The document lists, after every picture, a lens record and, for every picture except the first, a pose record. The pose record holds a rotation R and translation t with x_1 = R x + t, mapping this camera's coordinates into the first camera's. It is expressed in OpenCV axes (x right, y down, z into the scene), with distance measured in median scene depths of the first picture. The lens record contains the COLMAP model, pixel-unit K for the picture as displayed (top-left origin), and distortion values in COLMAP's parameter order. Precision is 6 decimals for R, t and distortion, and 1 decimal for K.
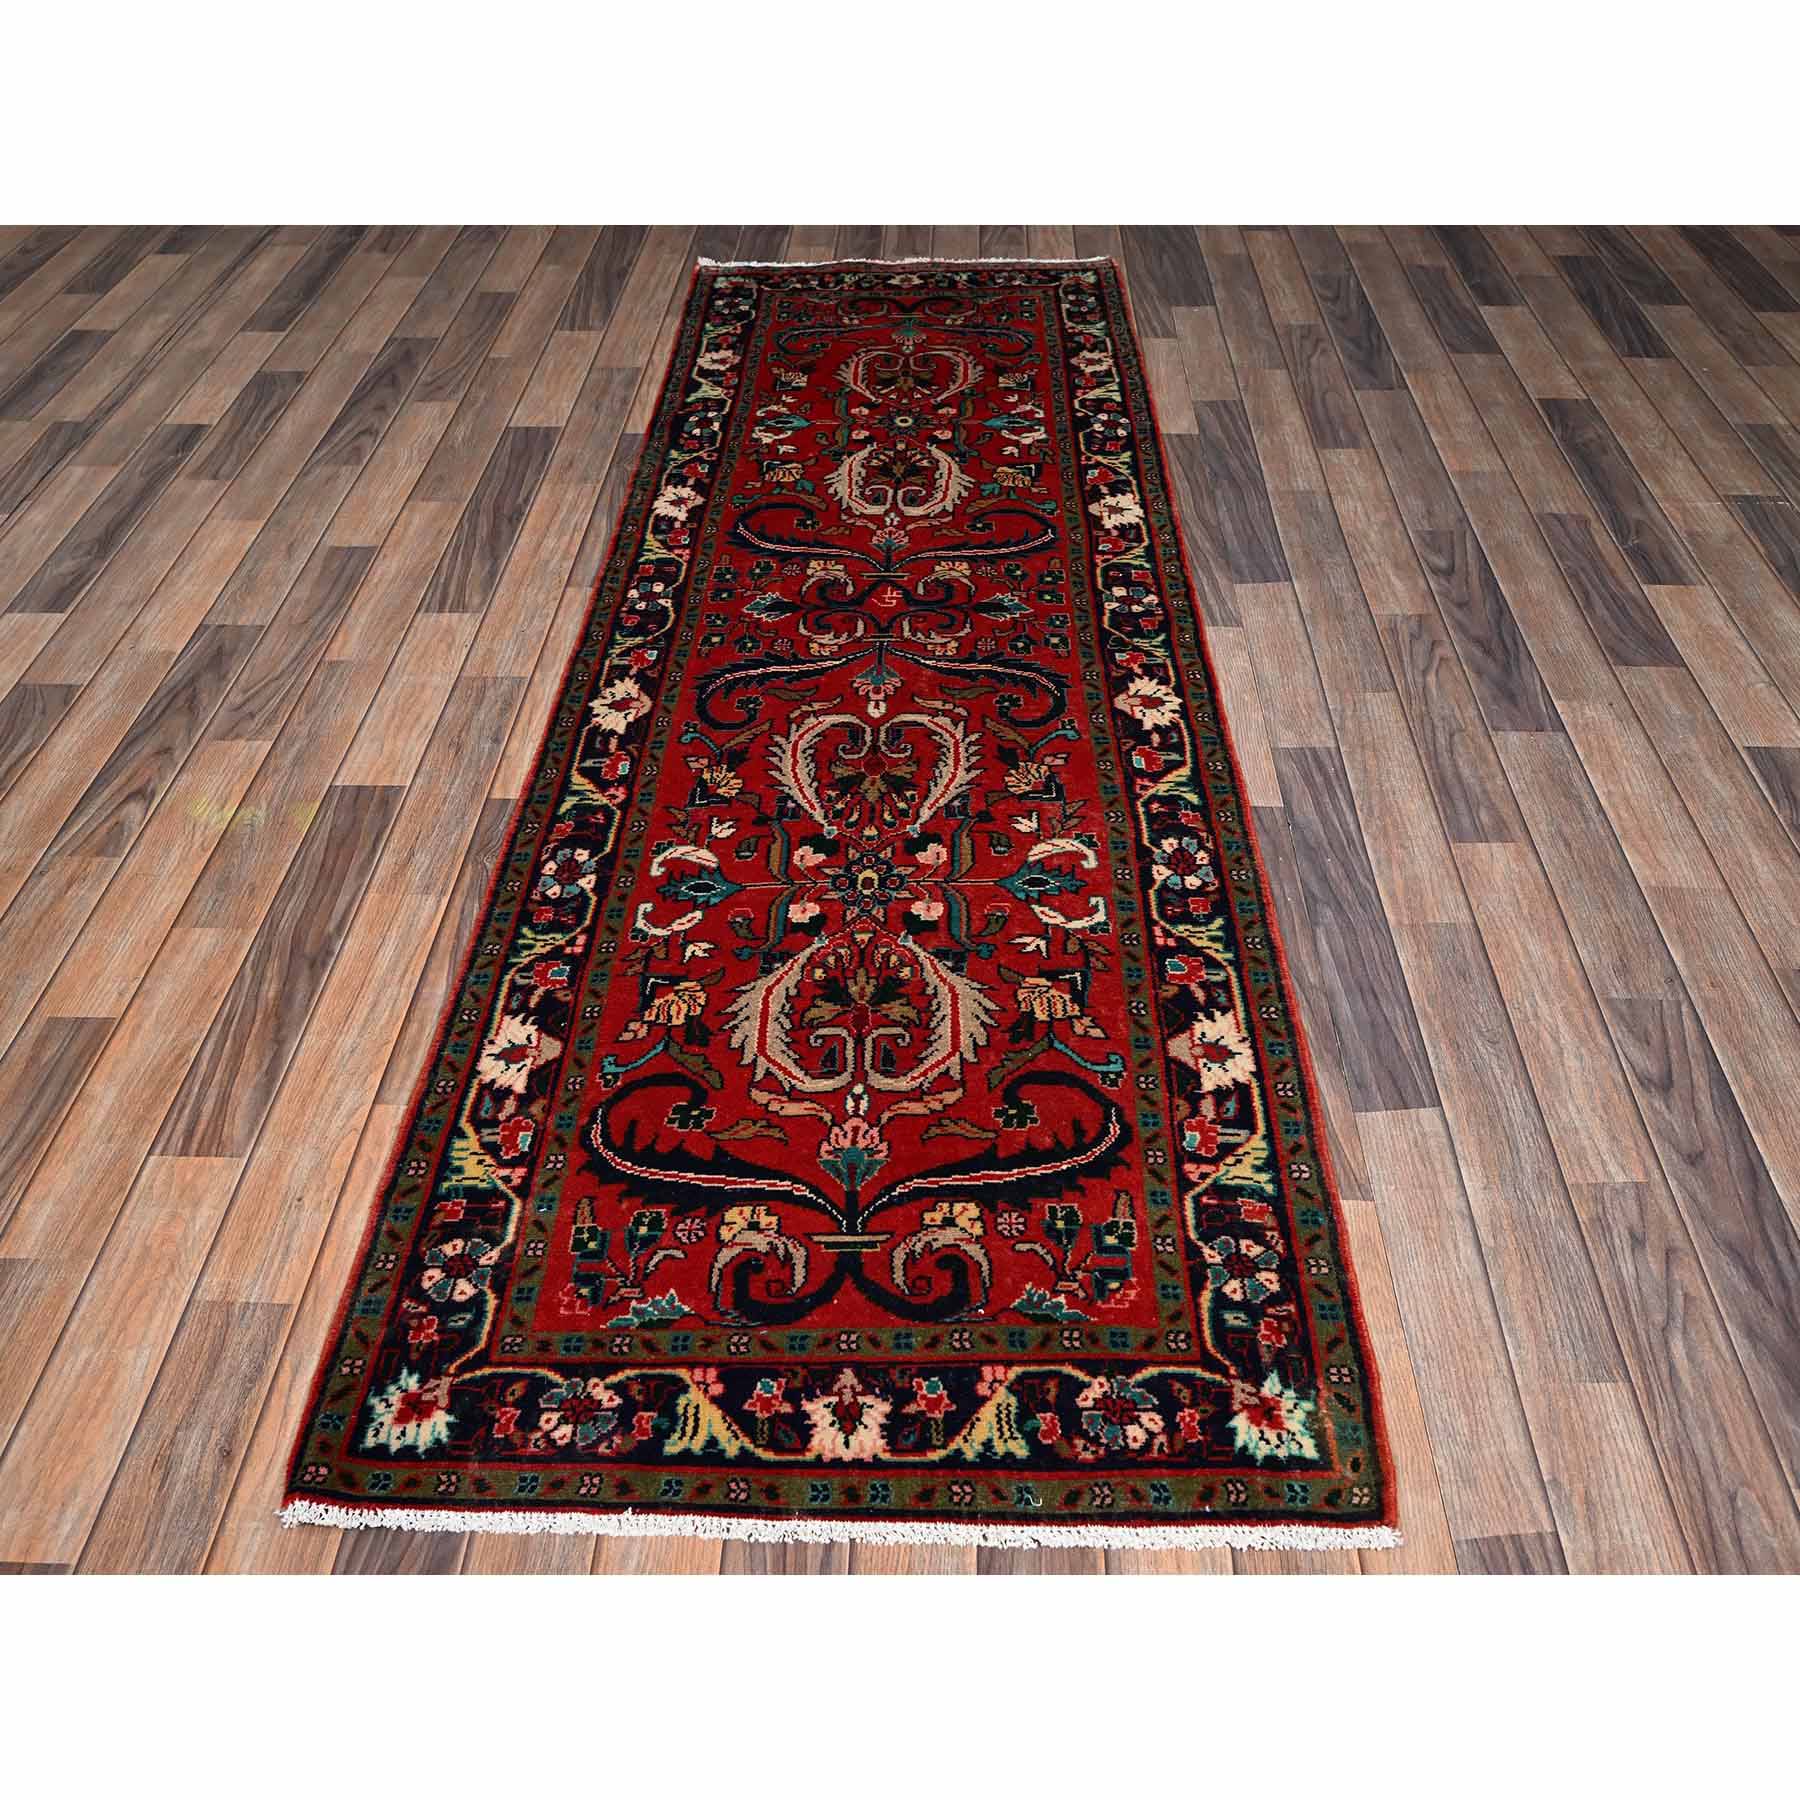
lens RADIAL K [[1556.4, 0, 907.8], [0, 1556.4, 901.5], [0, 0, 1]] dist [0.037203, -0.004645]
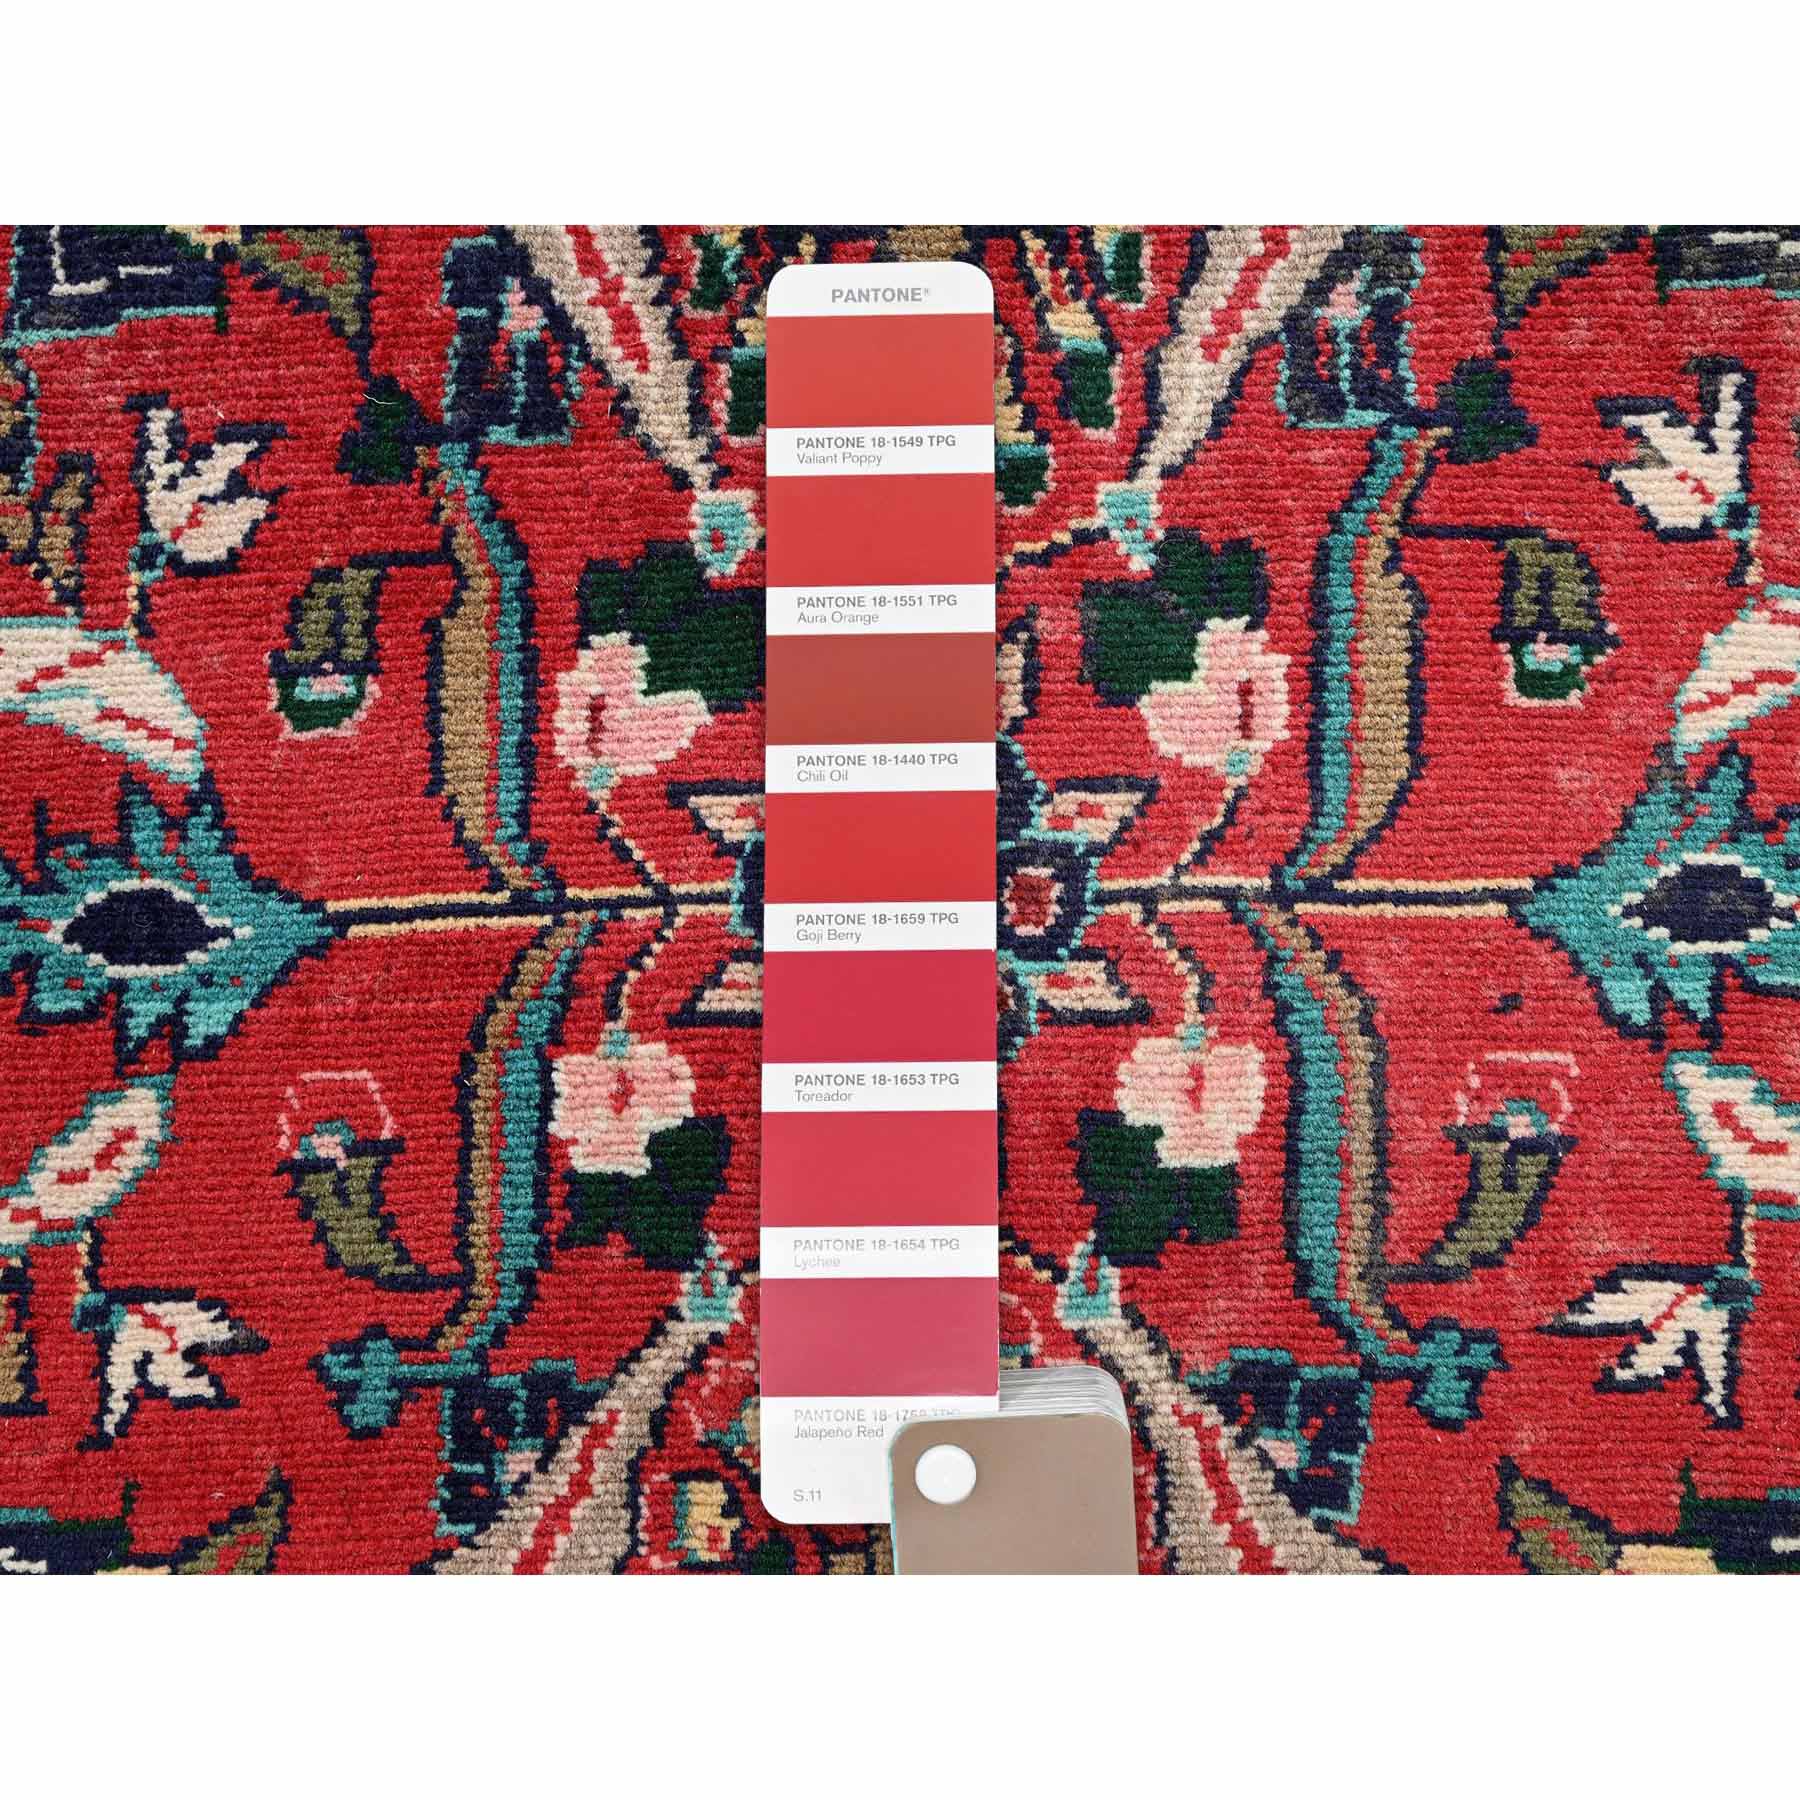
lens RADIAL K [[2132.0, 0, 899.9], [0, 2132.0, 900.1], [0, 0, 1]] dist [0.008598, 0.000000]
pose [[0.999948, 0.002131, -0.010015, -0.024656], [0.005968, 0.673480, 0.739181, -0.229437], [0.008320, -0.739202, 0.673432, 0.808026]]
